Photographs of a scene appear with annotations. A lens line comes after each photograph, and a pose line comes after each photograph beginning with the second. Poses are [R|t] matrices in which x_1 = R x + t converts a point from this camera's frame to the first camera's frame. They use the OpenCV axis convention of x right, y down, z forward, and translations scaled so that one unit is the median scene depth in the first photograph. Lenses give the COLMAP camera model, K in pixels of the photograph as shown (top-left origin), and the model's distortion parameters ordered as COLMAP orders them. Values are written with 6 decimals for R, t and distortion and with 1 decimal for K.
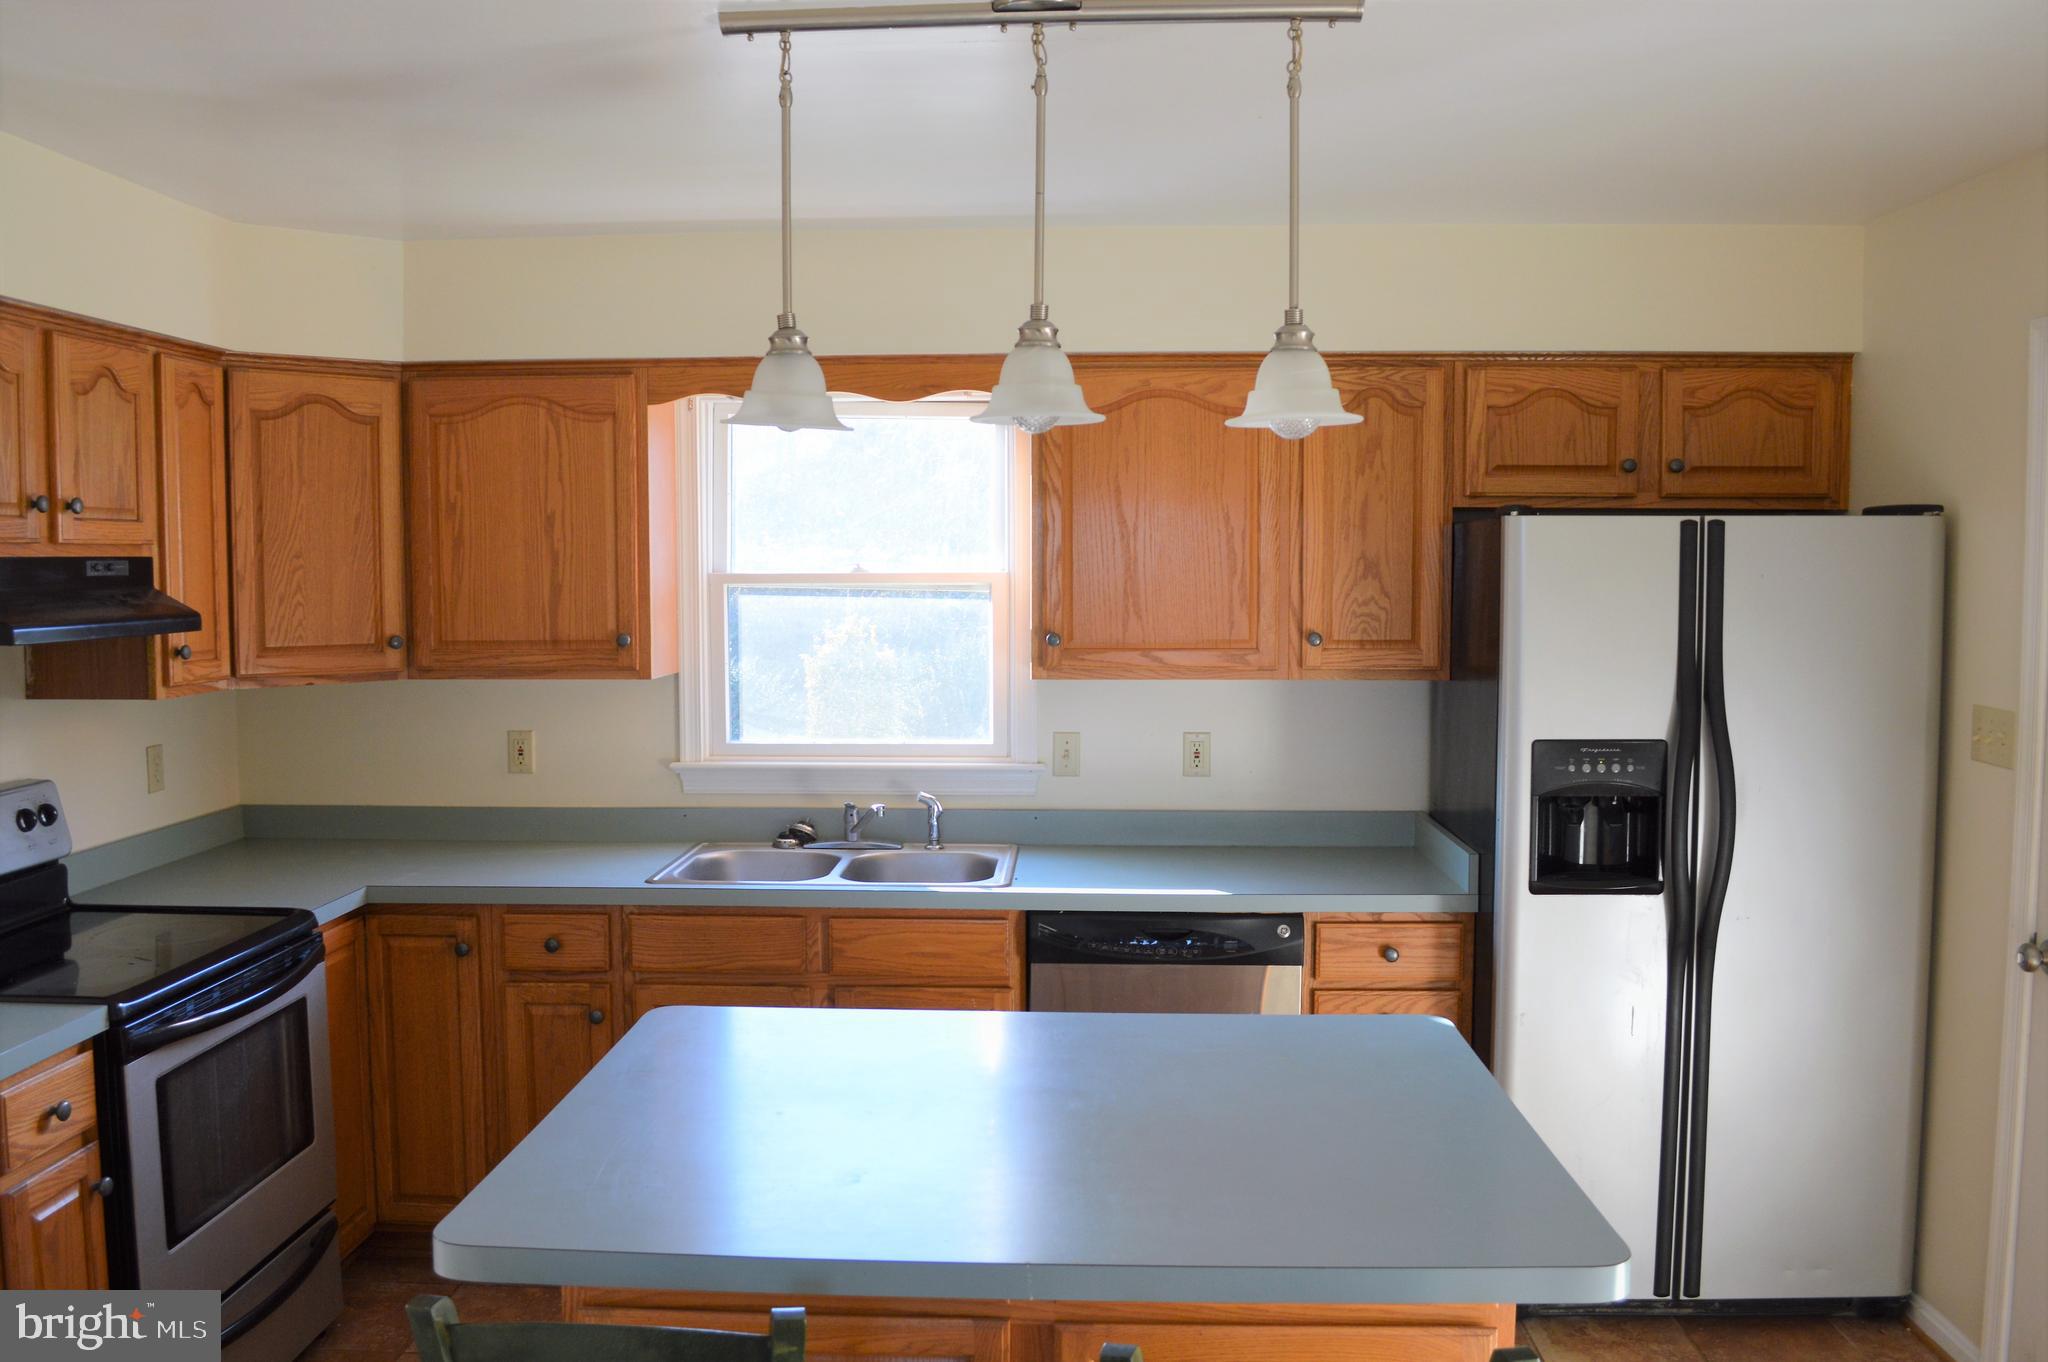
lens RADIAL K [[1638.7, 0, 1017.5], [0, 1638.7, 660.8], [0, 0, 1]] dist [-0.016154, -0.087003]
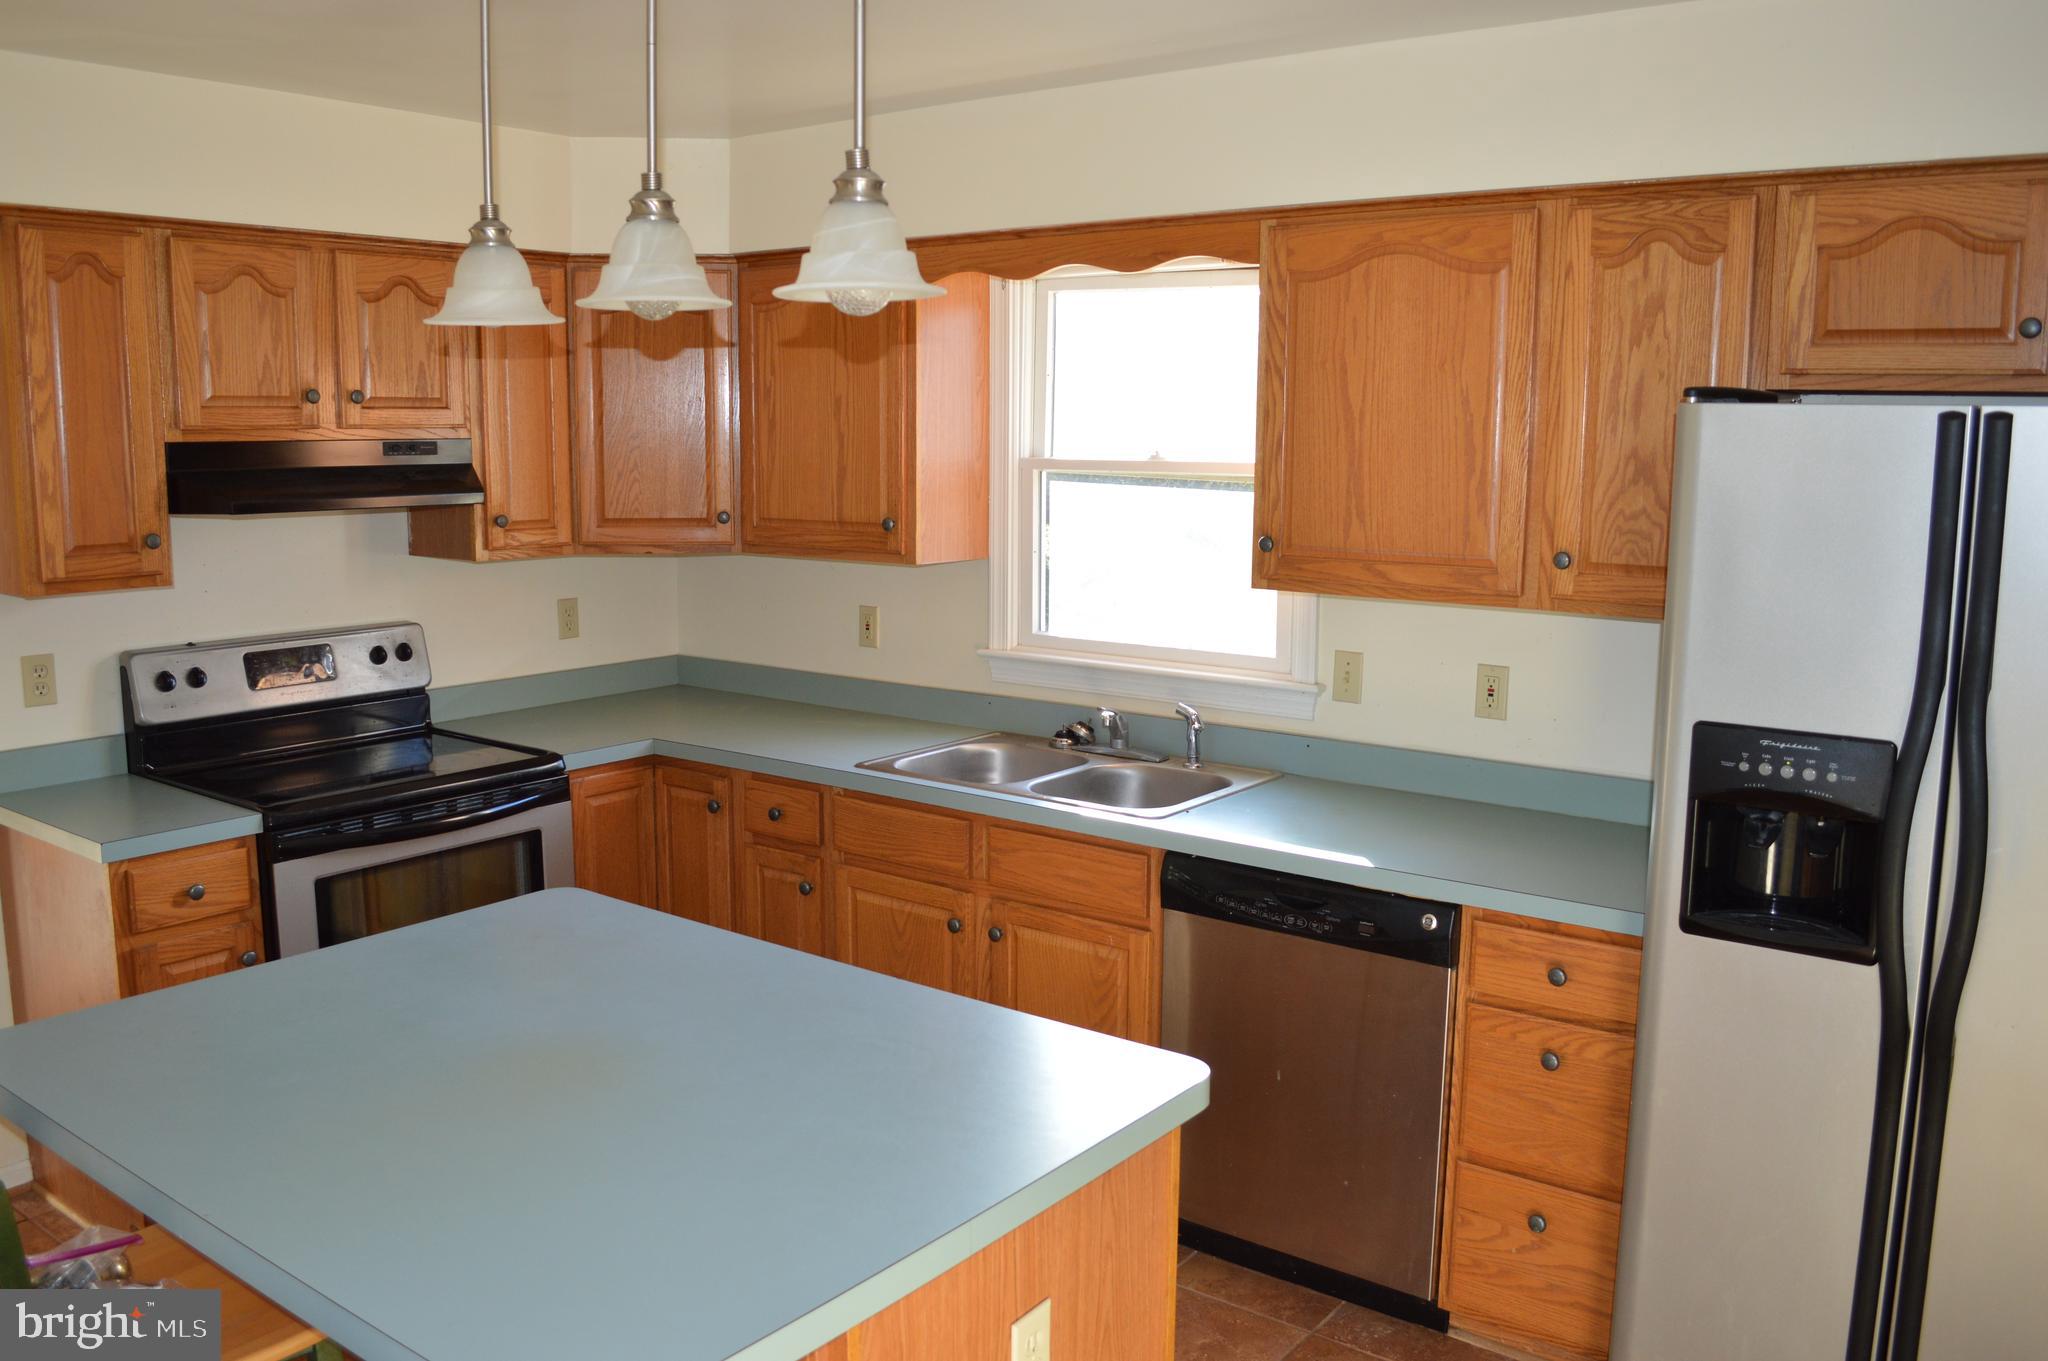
lens RADIAL K [[1653.6, 0, 1026.7], [0, 1653.6, 641.6], [0, 0, 1]] dist [-0.012325, -0.080961]
pose [[0.826566, 0.080450, -0.557060, 0.413510], [-0.040430, 0.995662, 0.083803, -0.030274], [0.561385, -0.046747, 0.826233, 0.210478]]
